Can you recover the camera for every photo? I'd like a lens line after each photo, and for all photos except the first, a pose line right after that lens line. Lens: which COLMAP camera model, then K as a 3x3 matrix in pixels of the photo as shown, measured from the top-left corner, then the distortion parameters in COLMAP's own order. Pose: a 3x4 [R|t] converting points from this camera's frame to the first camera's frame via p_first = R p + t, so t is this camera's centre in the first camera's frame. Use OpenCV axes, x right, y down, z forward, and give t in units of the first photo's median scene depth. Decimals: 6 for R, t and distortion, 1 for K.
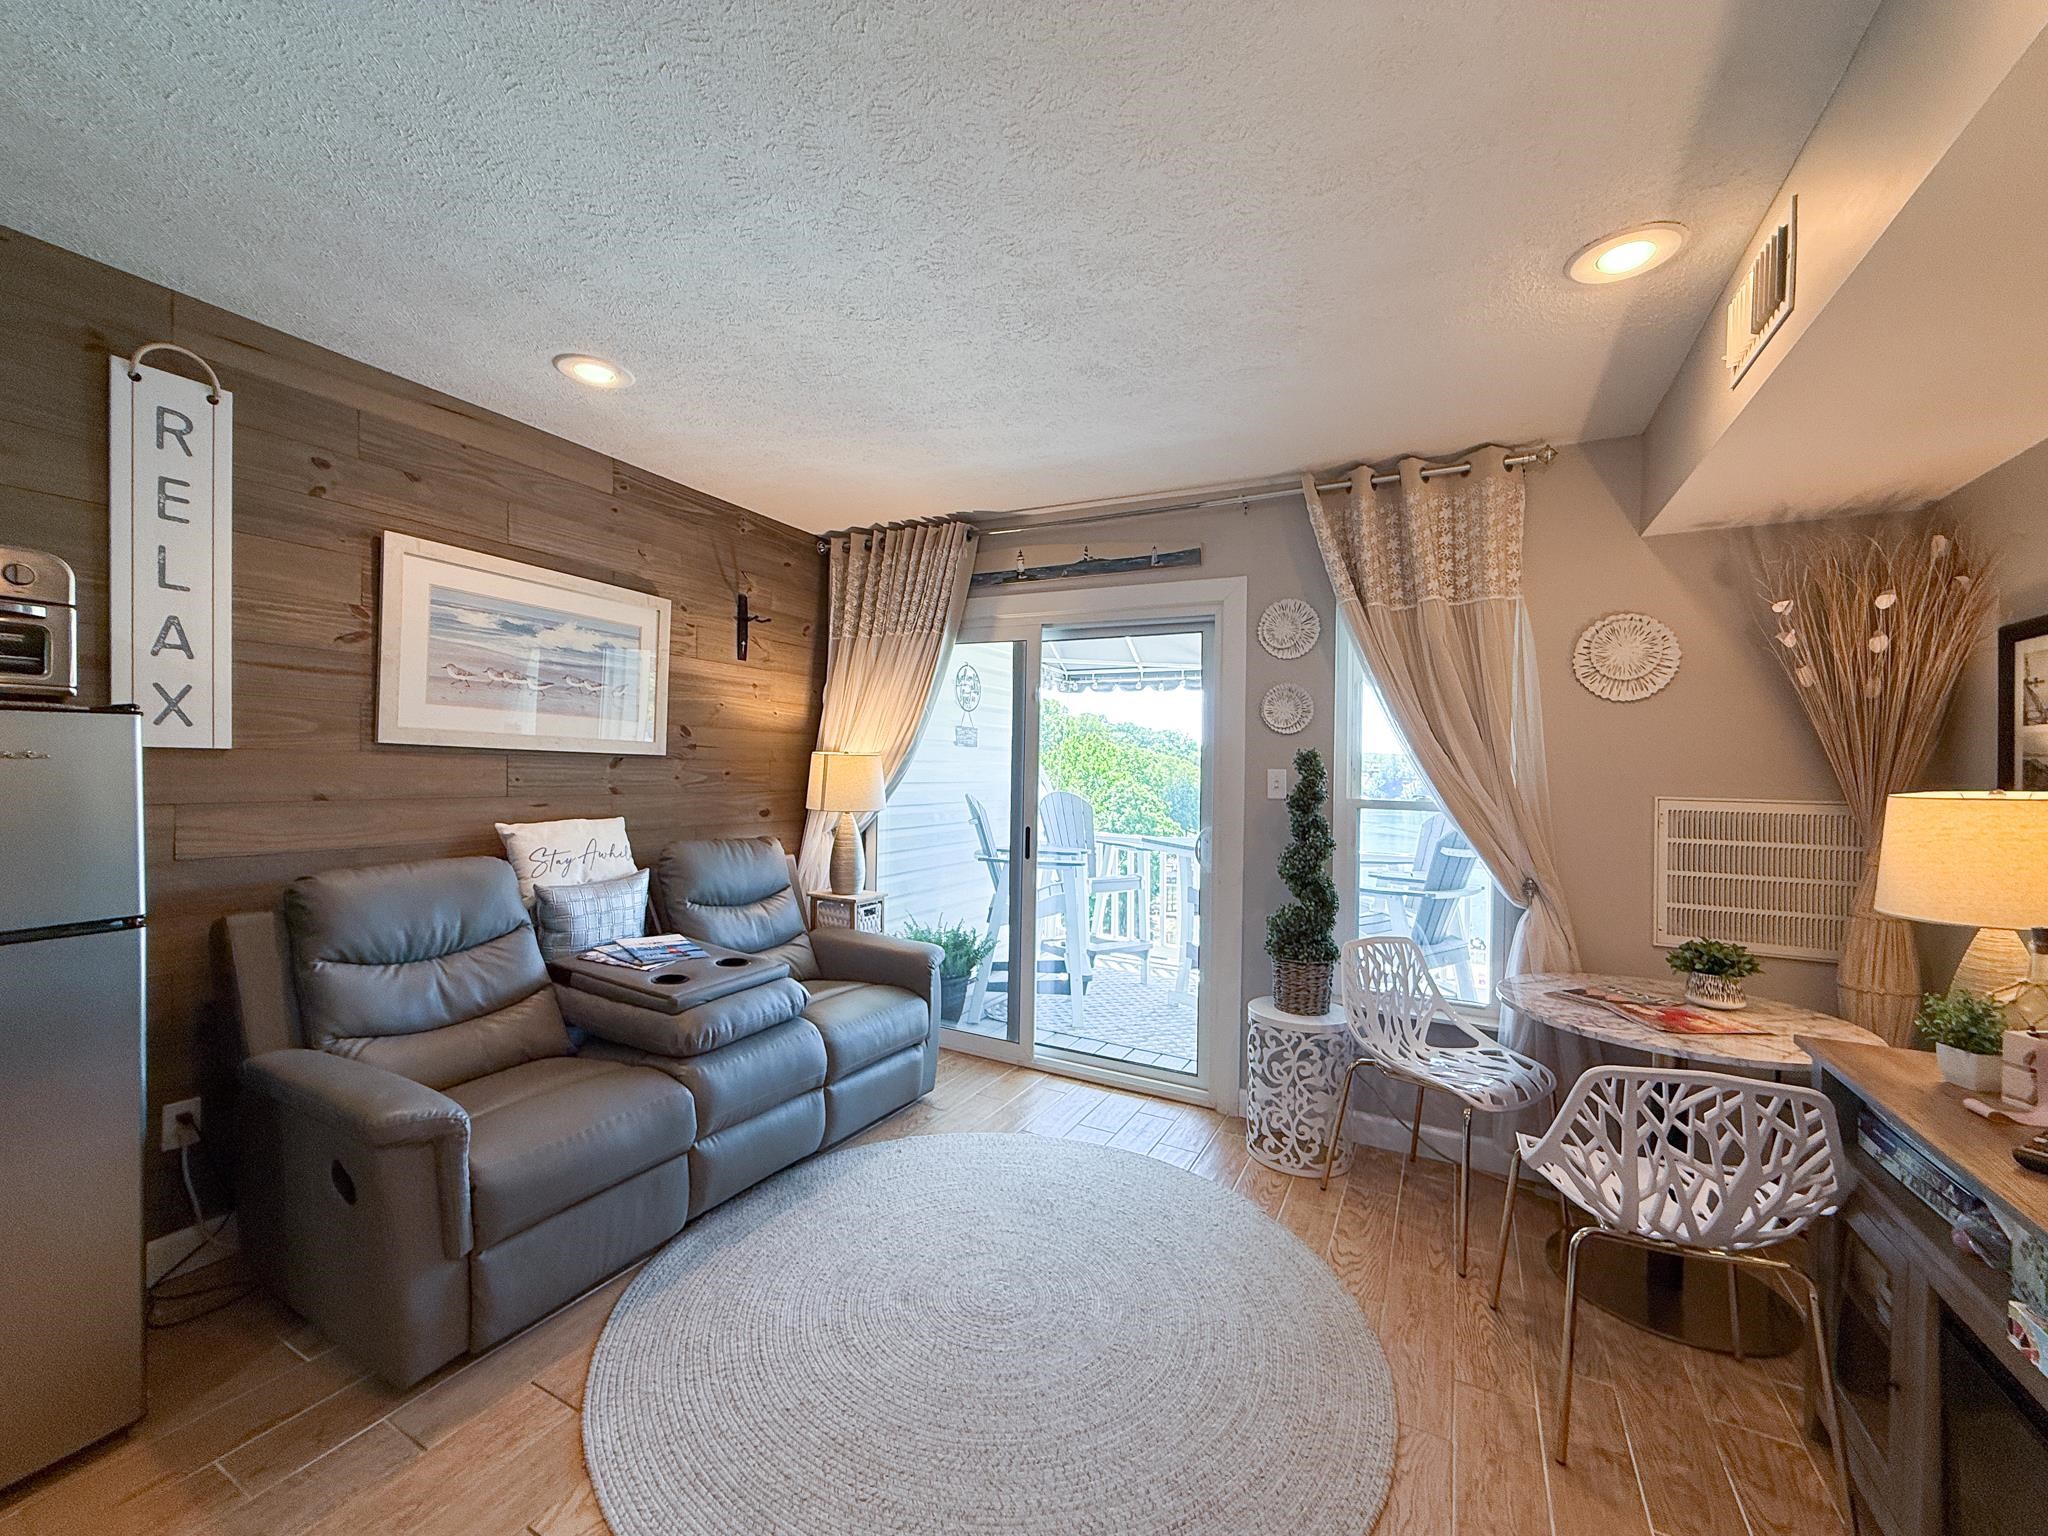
lens RADIAL K [[835.2, 0, 1011.0], [0, 835.2, 769.2], [0, 0, 1]] dist [0.012519, -0.000202]
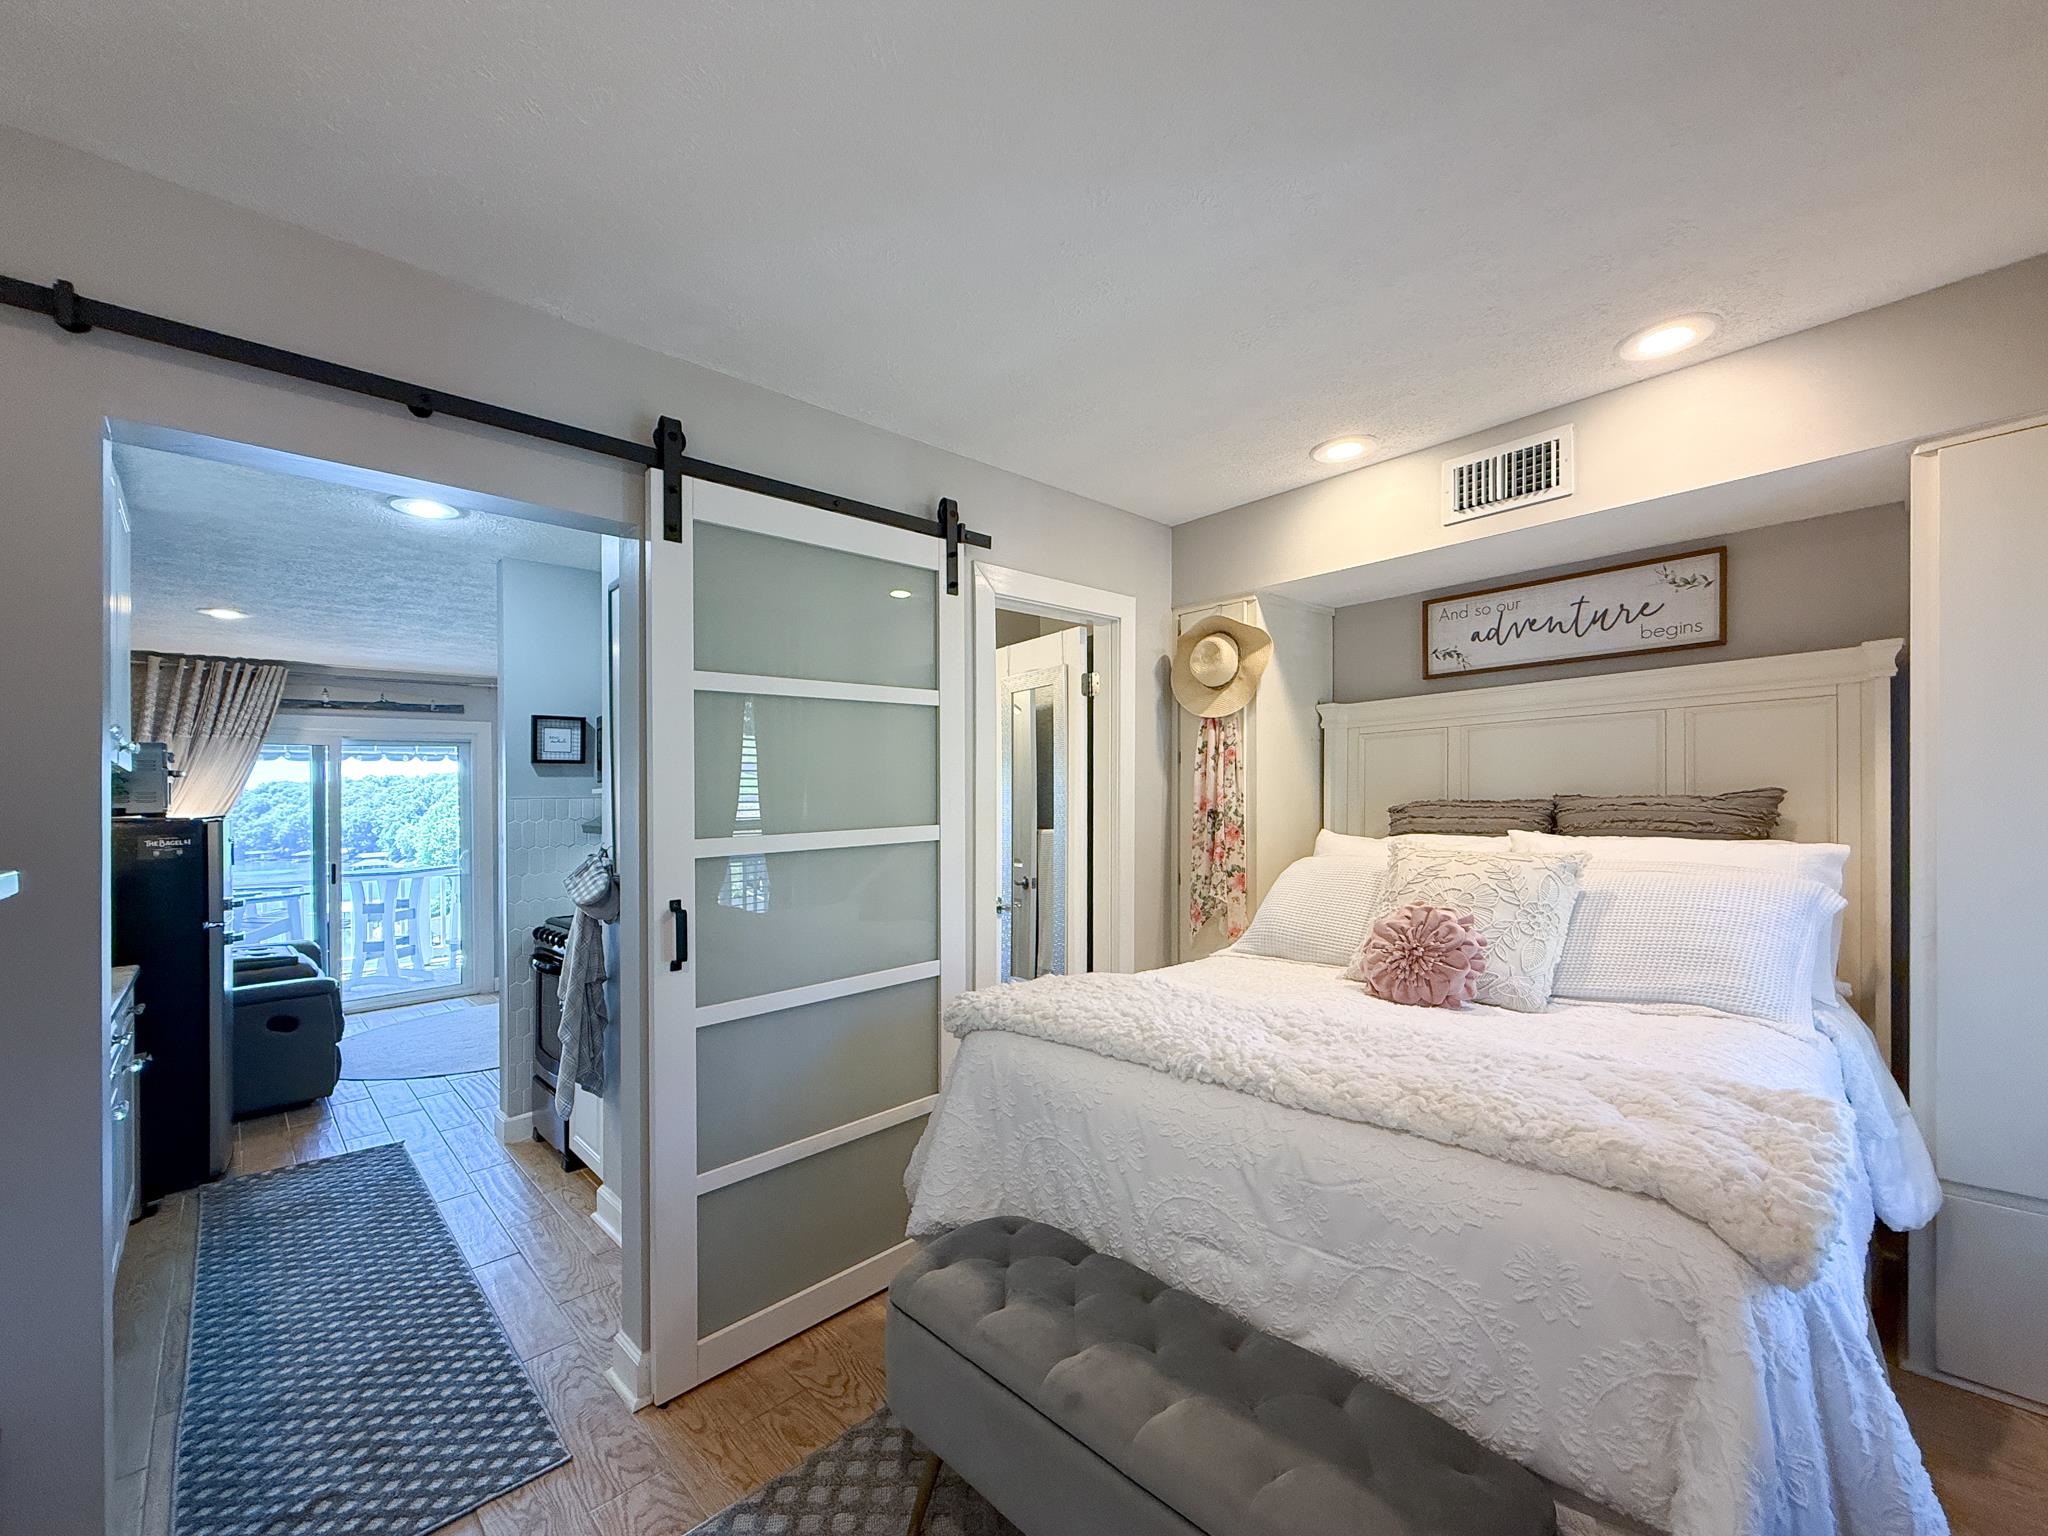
lens RADIAL K [[835.2, 0, 1026.7], [0, 835.2, 774.4], [0, 0, 1]] dist [0.012519, -0.000202]
pose [[0.318168, -0.011517, 0.947964, -1.334325], [0.044660, 0.998998, -0.002853, -0.047179], [-0.946982, 0.043244, 0.318364, -0.918356]]
